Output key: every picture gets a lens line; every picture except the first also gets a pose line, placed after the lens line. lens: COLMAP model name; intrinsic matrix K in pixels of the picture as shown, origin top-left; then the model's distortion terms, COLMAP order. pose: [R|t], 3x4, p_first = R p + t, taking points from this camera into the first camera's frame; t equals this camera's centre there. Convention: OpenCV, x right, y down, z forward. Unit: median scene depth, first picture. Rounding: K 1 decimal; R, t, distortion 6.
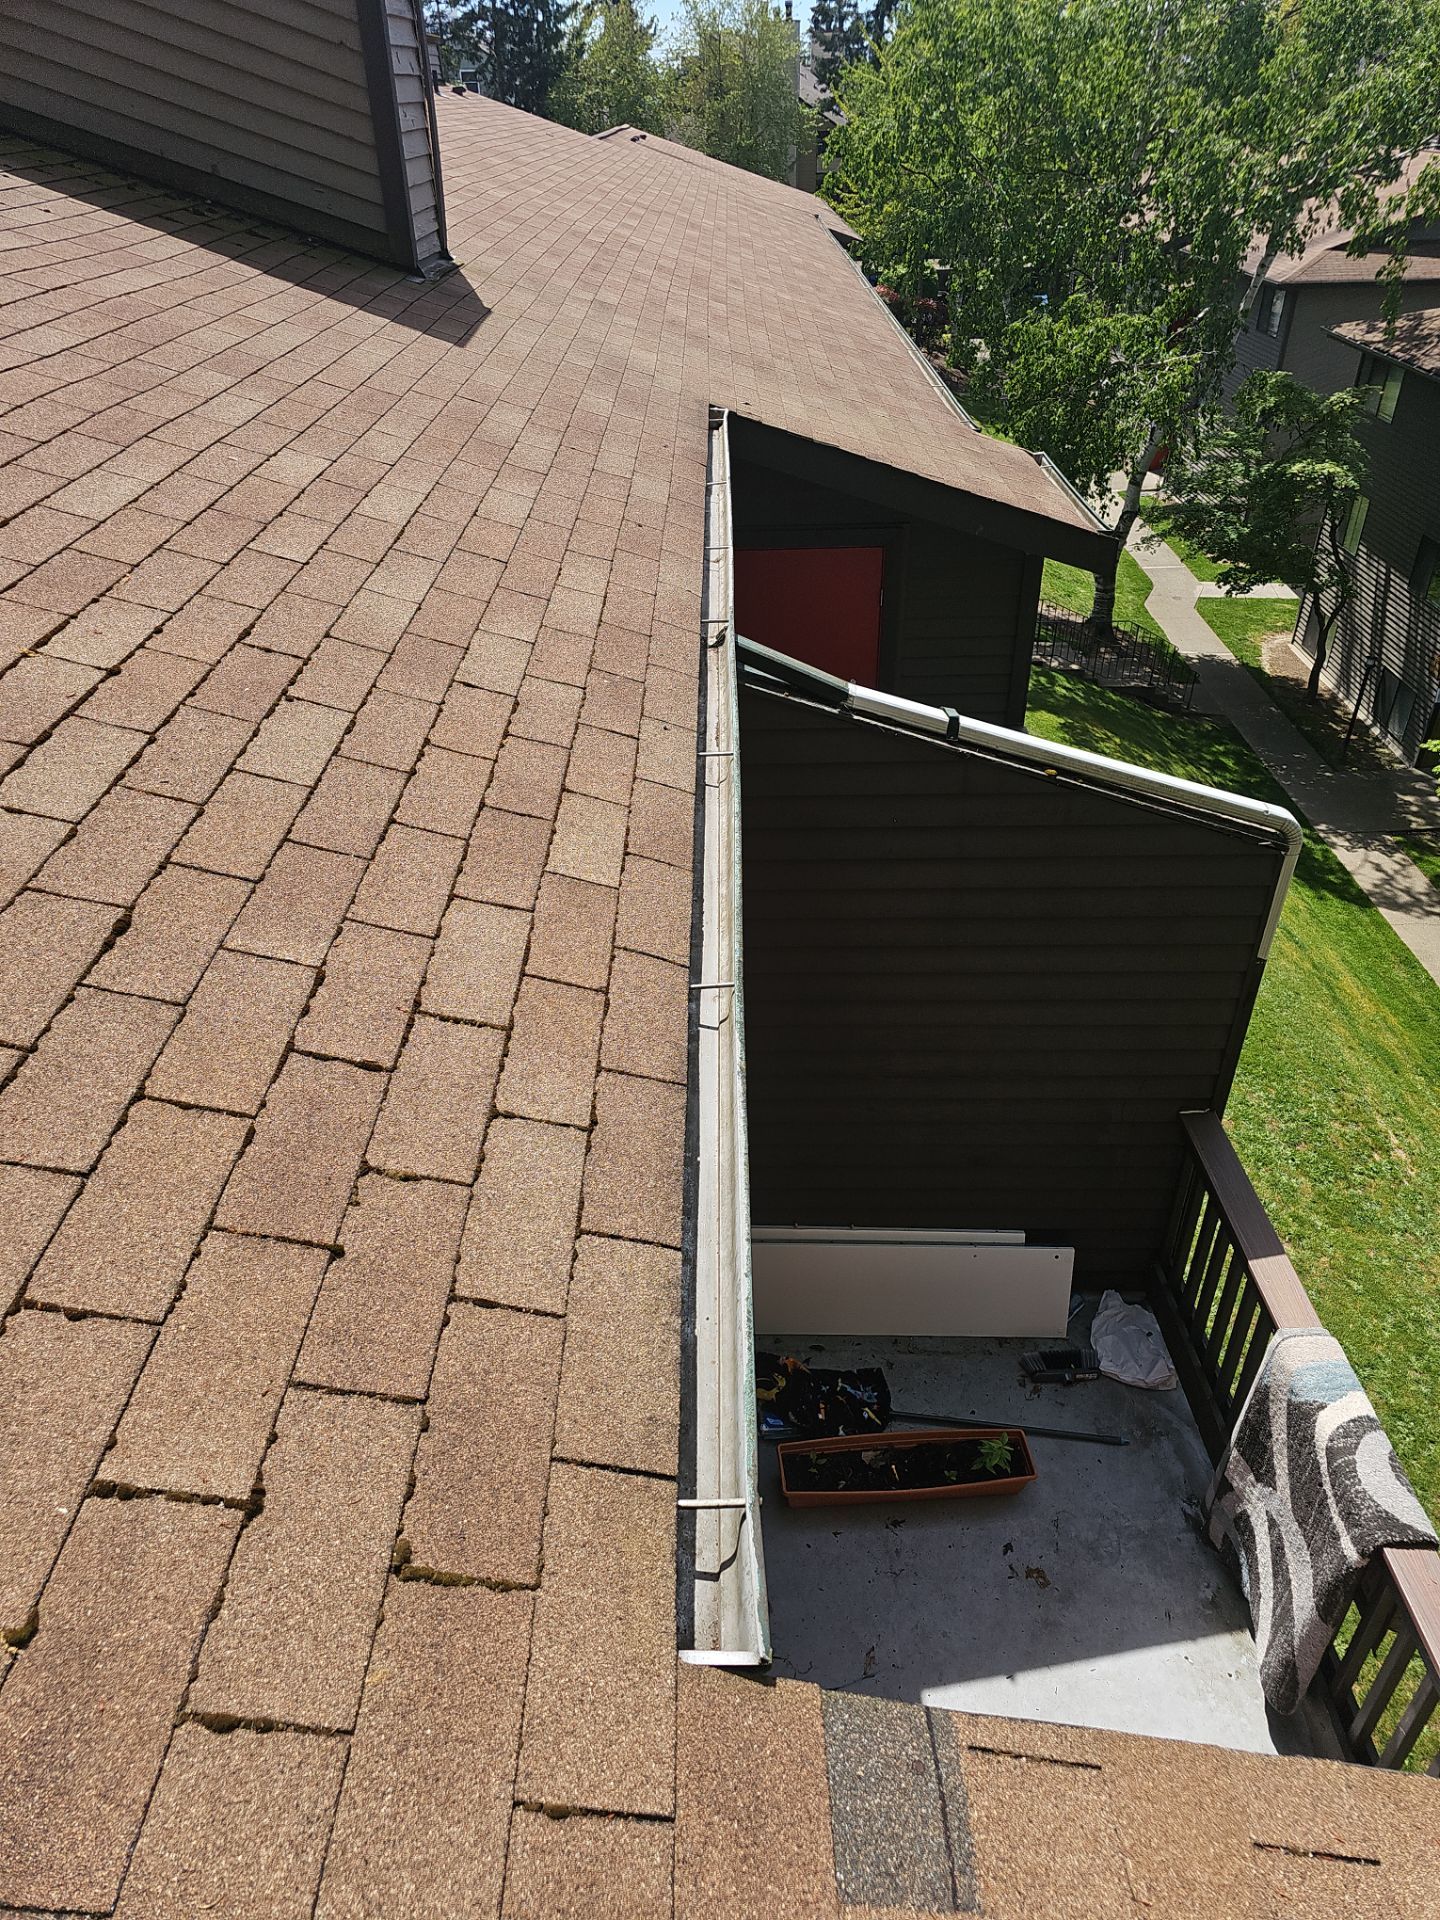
lens RADIAL K [[1274.6, 0, 720.0], [0, 1274.6, 960.0], [0, 0, 1]] dist [0.071156, -0.059886]
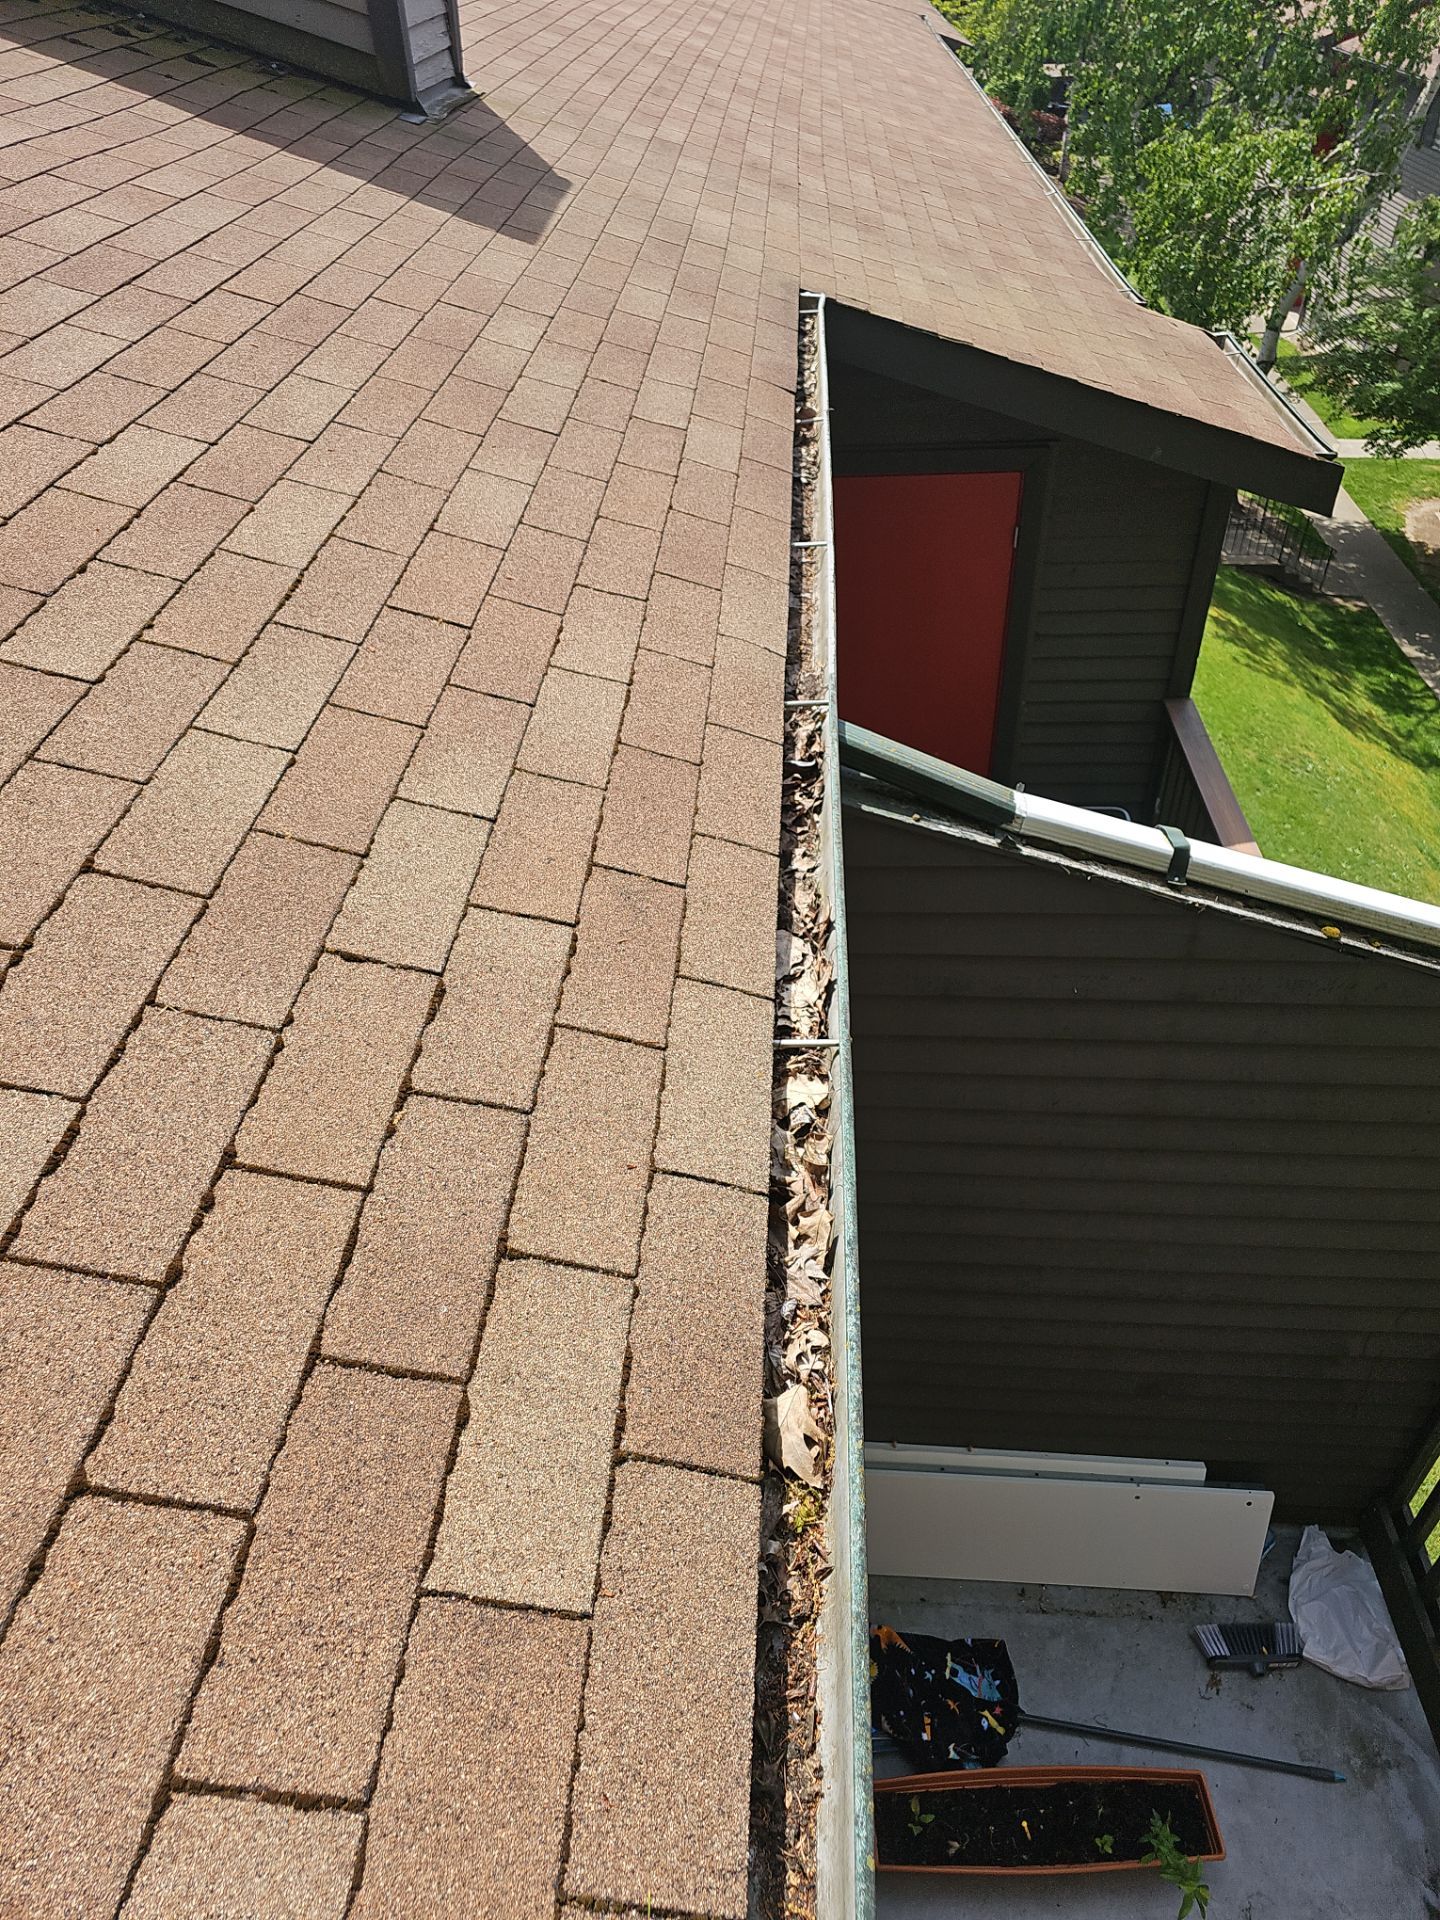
lens RADIAL K [[1198.6, 0, 717.6], [0, 1198.6, 885.2], [0, 0, 1]] dist [0.046082, -0.028556]
pose [[0.998088, 0.020297, -0.058375, -0.008175], [-0.014566, 0.995180, 0.096982, -0.164556], [0.060062, -0.095946, 0.993573, 0.285601]]
